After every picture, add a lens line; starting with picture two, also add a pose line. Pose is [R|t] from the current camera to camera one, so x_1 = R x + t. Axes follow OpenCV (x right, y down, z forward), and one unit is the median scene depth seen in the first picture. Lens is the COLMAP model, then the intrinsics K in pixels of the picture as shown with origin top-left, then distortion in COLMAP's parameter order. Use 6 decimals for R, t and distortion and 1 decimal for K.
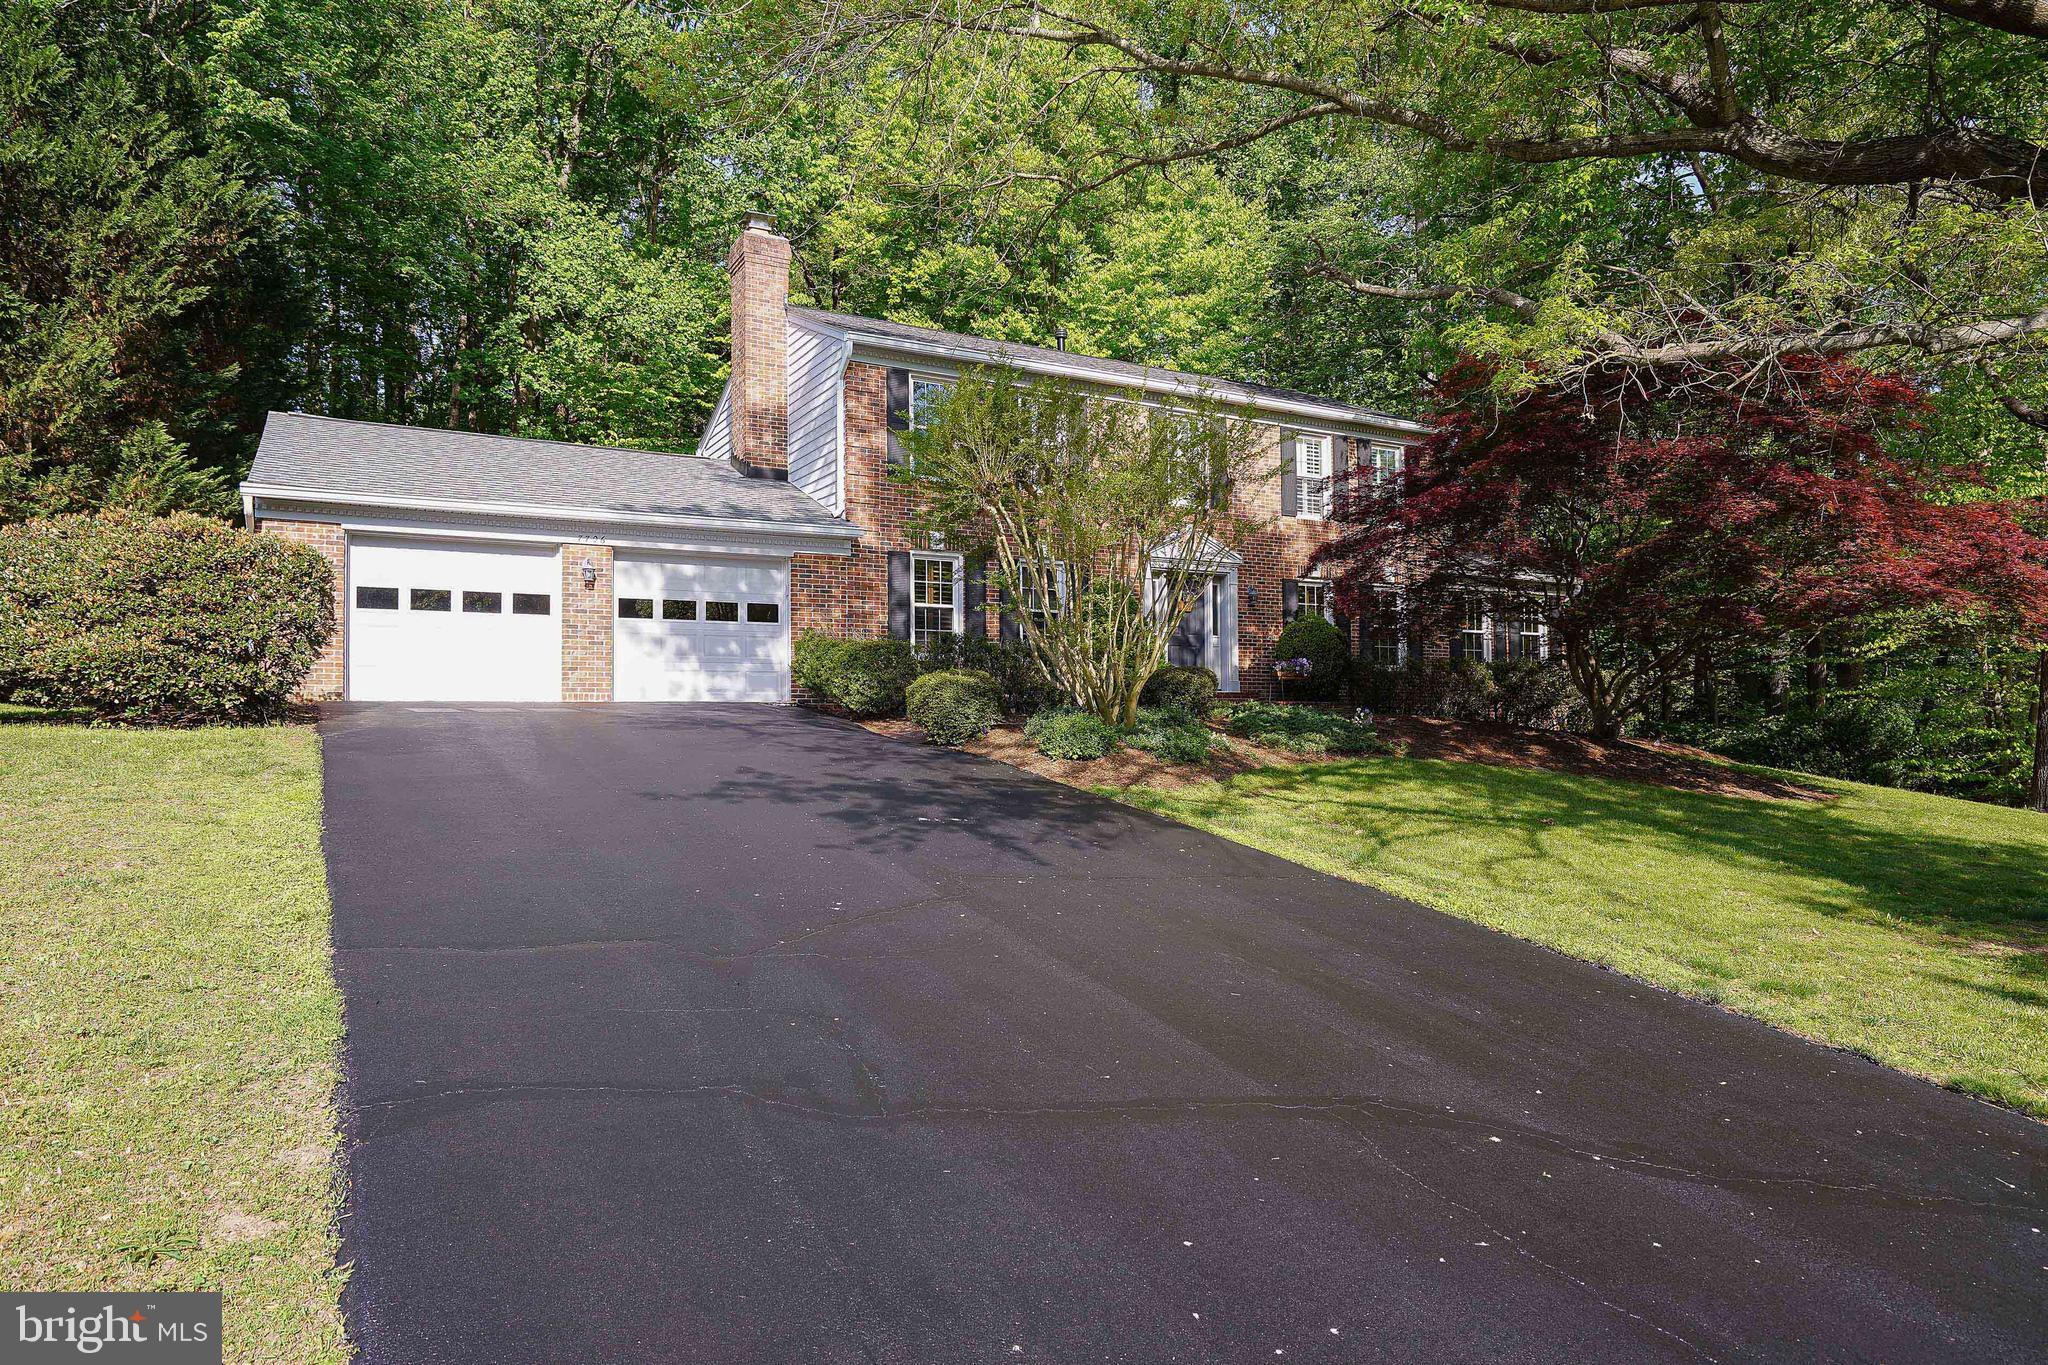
lens RADIAL K [[1188.3, 0, 1024.0], [0, 1188.3, 682.5], [0, 0, 1]] dist [0.003822, 0.000786]
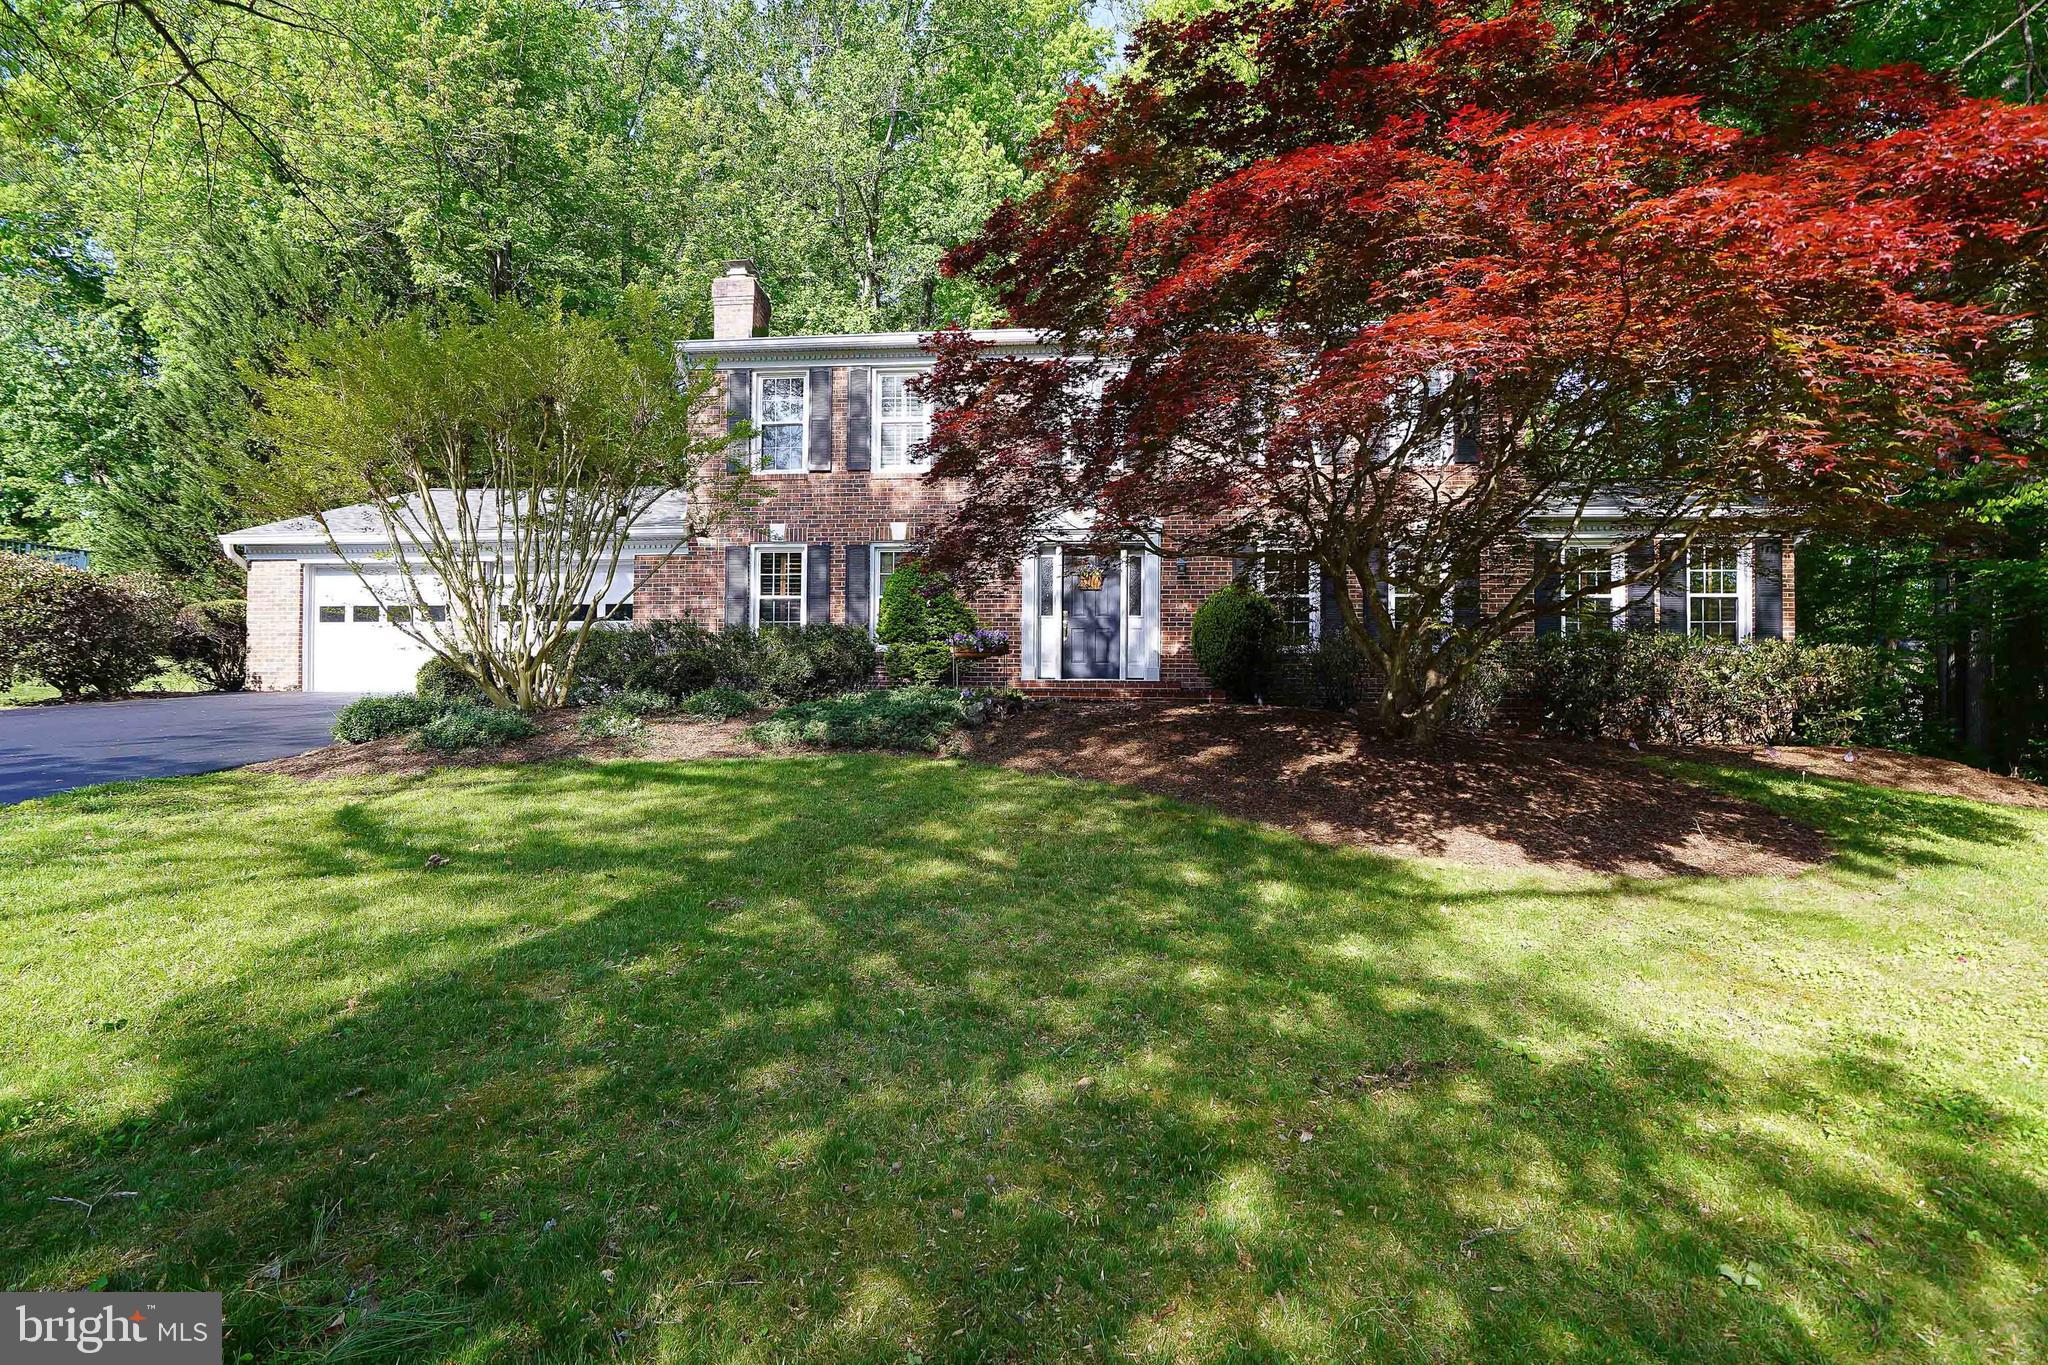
lens RADIAL K [[938.2, 0, 1024.0], [0, 938.2, 682.5], [0, 0, 1]] dist [-0.003421, -0.000245]
pose [[0.837645, -0.006499, -0.546176, 0.587862], [0.008037, 0.999968, 0.000428, 0.009269], [0.546156, -0.004749, 0.837670, 0.487124]]
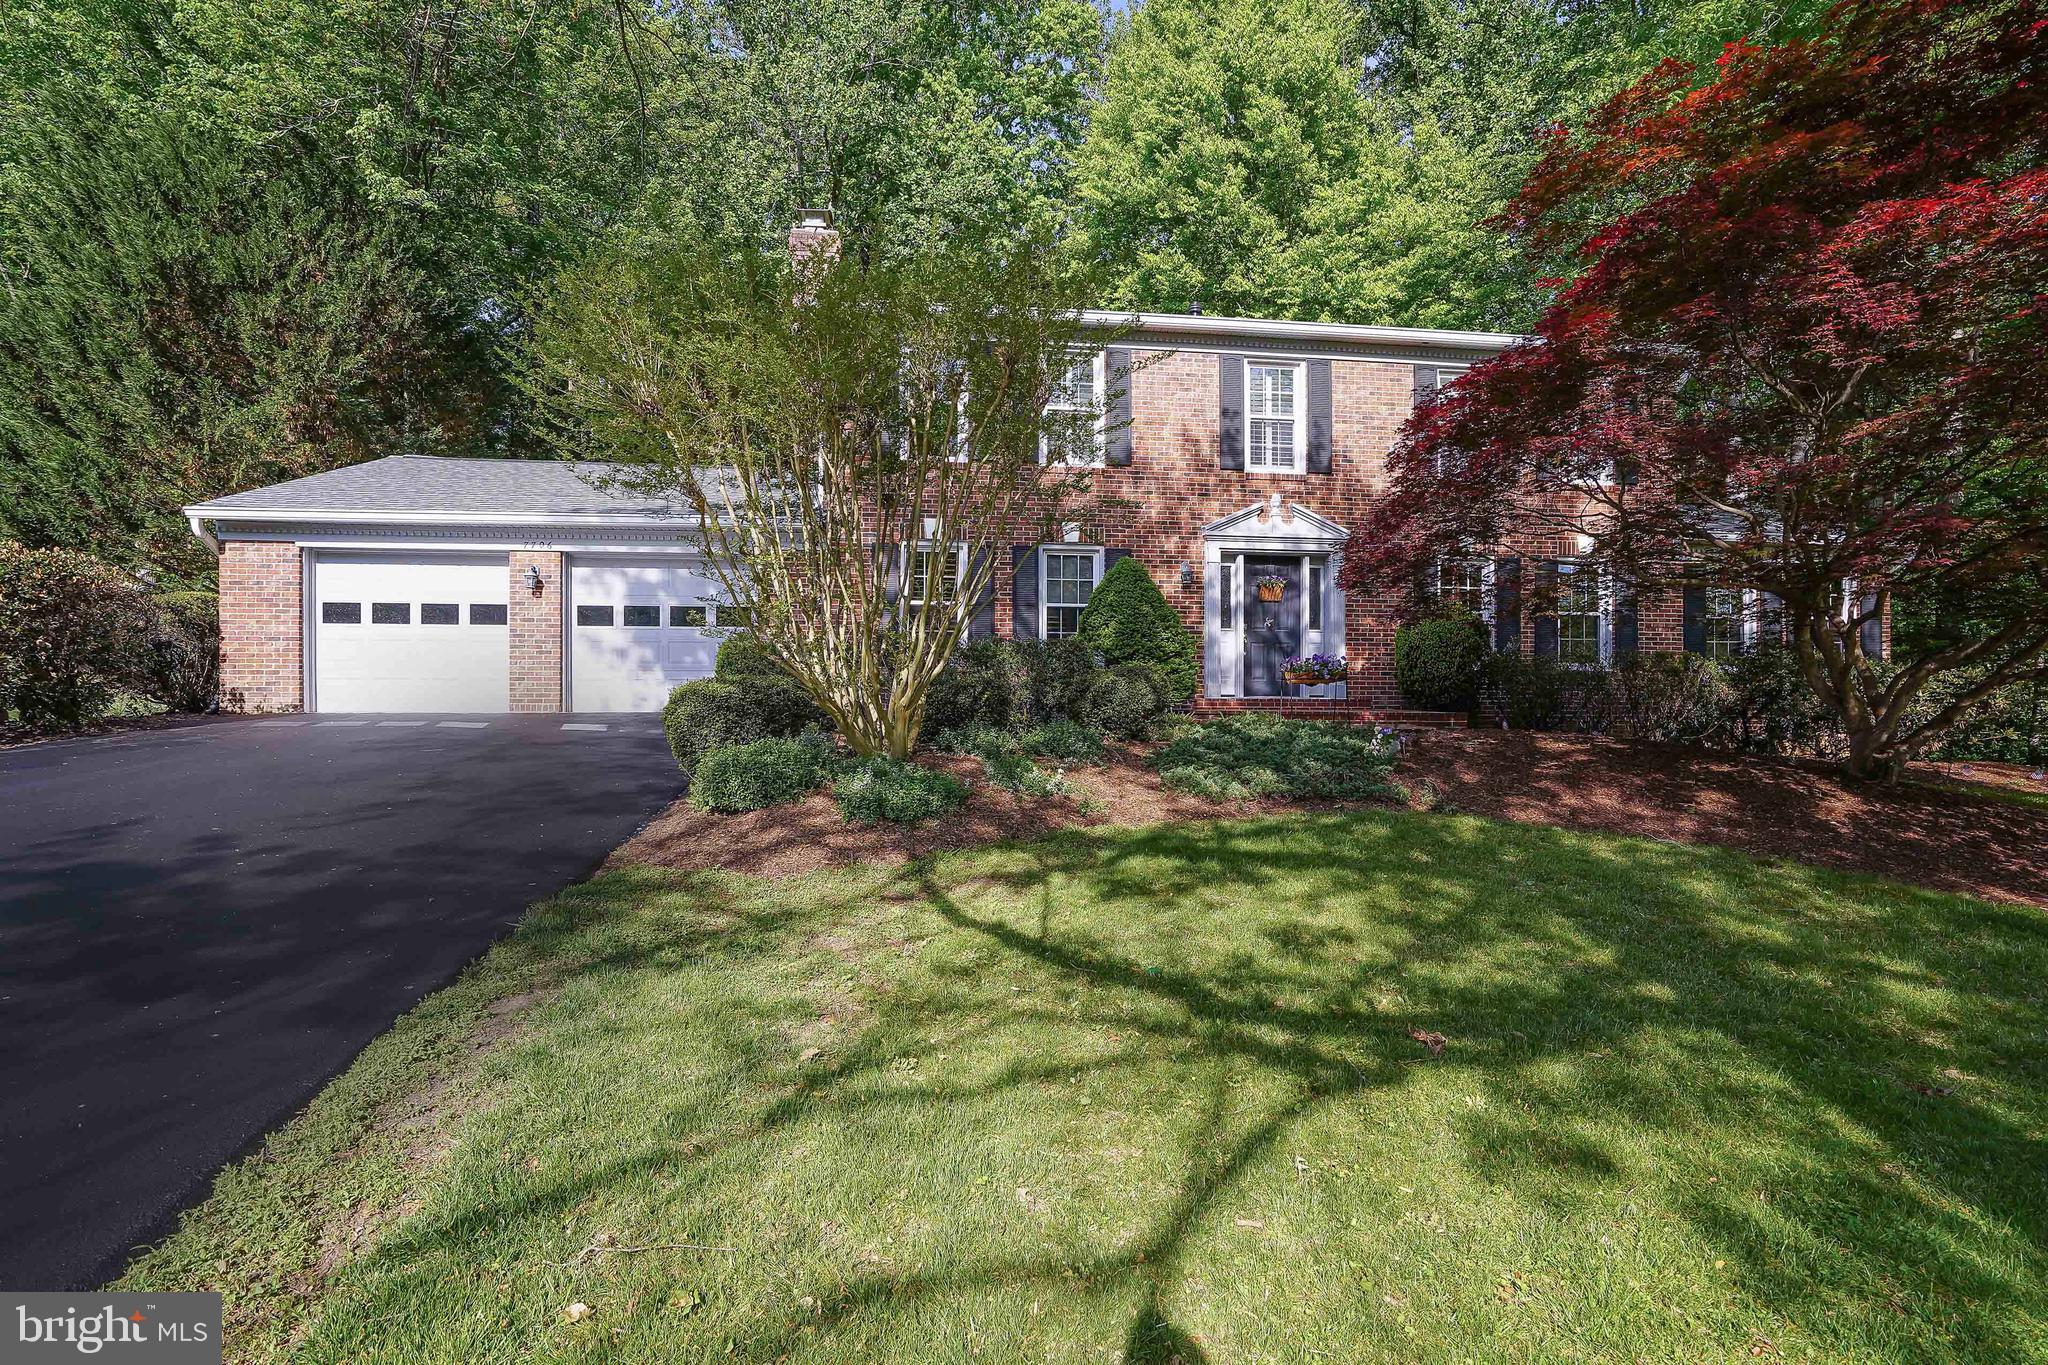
lens RADIAL K [[938.2, 0, 1024.0], [0, 938.2, 682.5], [0, 0, 1]] dist [-0.003421, -0.000245]
pose [[0.930551, 0.000336, -0.366162, 0.265935], [0.004089, 0.999928, 0.011308, -0.015545], [0.366140, -0.012020, 0.930482, 0.410808]]
